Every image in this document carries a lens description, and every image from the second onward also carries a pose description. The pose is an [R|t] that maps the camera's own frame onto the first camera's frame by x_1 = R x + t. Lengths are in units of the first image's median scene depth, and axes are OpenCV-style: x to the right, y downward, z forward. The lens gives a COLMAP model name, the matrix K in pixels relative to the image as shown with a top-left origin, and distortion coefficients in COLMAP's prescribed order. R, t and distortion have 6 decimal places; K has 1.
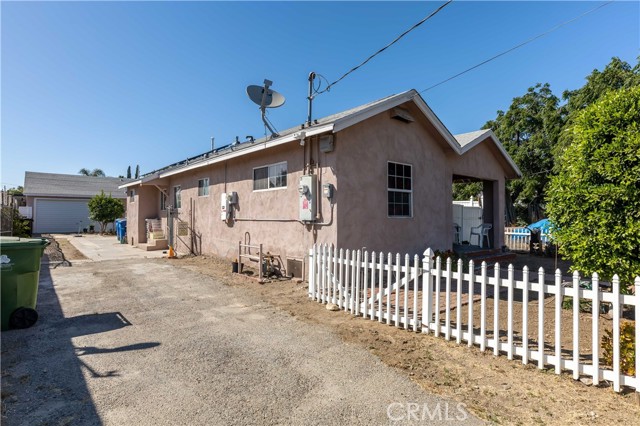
lens RADIAL K [[339.1, 0, 319.0], [0, 339.1, 214.7], [0, 0, 1]] dist [-0.001480, -0.000143]
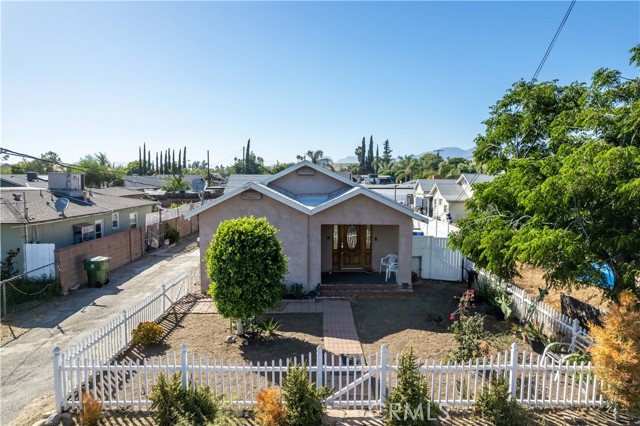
lens RADIAL K [[413.5, 0, 322.8], [0, 413.5, 214.1], [0, 0, 1]] dist [-0.072920, 0.065801]
pose [[0.771607, 0.052313, -0.633945, 1.664790], [0.005321, 0.996047, 0.088671, -0.361200], [0.636078, -0.071792, 0.768278, -0.278411]]
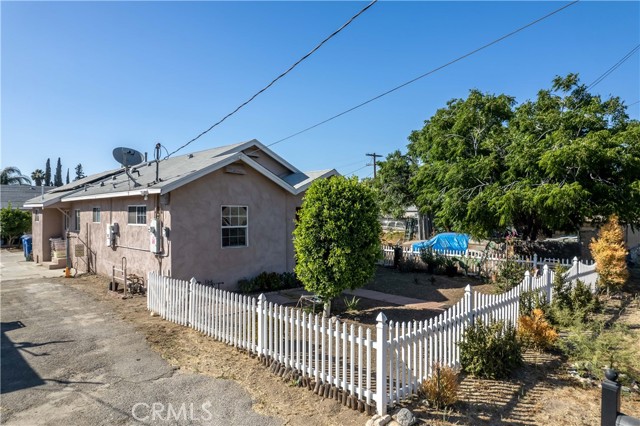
lens RADIAL K [[413.5, 0, 322.8], [0, 413.5, 214.1], [0, 0, 1]] dist [-0.072920, 0.065801]
pose [[0.996961, -0.002548, 0.077861, 0.437768], [0.002339, 0.999993, 0.002770, -0.119365], [-0.077868, -0.002579, 0.996960, -0.591270]]
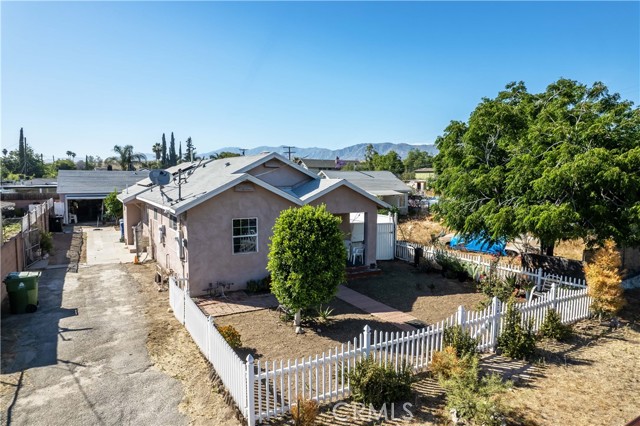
lens RADIAL K [[413.5, 0, 322.8], [0, 413.5, 214.1], [0, 0, 1]] dist [-0.072920, 0.065801]
pose [[0.985630, 0.014361, -0.168305, 0.865640], [0.001194, 0.995762, 0.091957, -0.328916], [0.168913, -0.090836, 0.981436, -0.738204]]
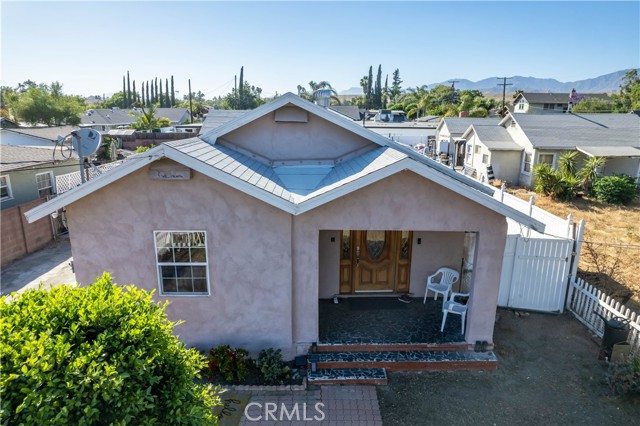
lens RADIAL K [[413.5, 0, 322.8], [0, 413.5, 214.1], [0, 0, 1]] dist [-0.072920, 0.065801]
pose [[0.767386, 0.158759, -0.621220, 1.031027], [-0.001061, 0.969175, 0.246371, -0.406684], [0.641185, -0.188402, 0.743900, 0.497843]]
